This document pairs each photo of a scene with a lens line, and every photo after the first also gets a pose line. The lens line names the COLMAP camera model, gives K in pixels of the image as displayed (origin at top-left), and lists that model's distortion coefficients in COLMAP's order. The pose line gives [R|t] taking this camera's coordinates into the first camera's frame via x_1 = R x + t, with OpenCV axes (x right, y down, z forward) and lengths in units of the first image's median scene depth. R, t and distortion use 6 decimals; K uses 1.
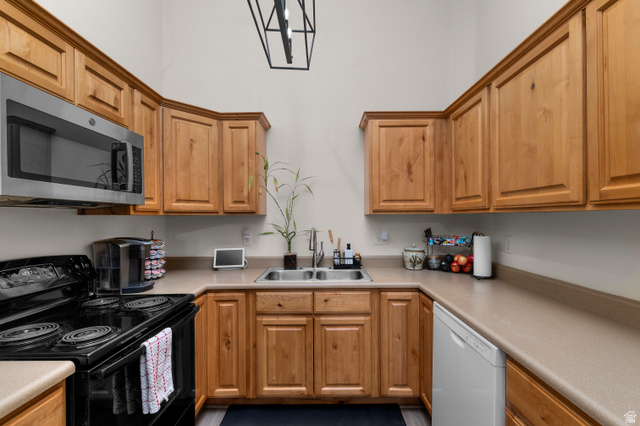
lens RADIAL K [[283.8, 0, 322.3], [0, 283.8, 217.8], [0, 0, 1]] dist [-0.000536, 0.000039]
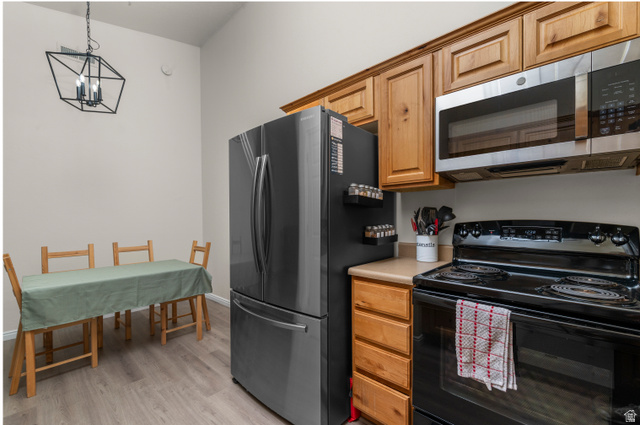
lens RADIAL K [[278.6, 0, 323.5], [0, 278.6, 220.9], [0, 0, 1]] dist [-0.000124, -0.000093]
pose [[-0.673867, 0.012491, -0.738747, 0.252446], [0.003092, 0.999896, 0.014087, 0.089284], [0.738846, 0.007208, -0.673835, 0.762924]]
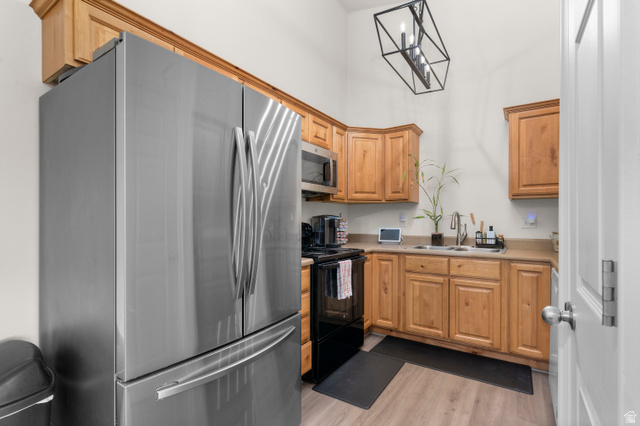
lens RADIAL K [[304.1, 0, 321.1], [0, 304.1, 222.7], [0, 0, 1]] dist [0.000308, -0.000042]
pose [[0.832846, 0.013168, -0.553349, 0.245868], [-0.009574, 0.999910, 0.009386, 0.090577], [0.553422, -0.002519, 0.832897, -0.470788]]
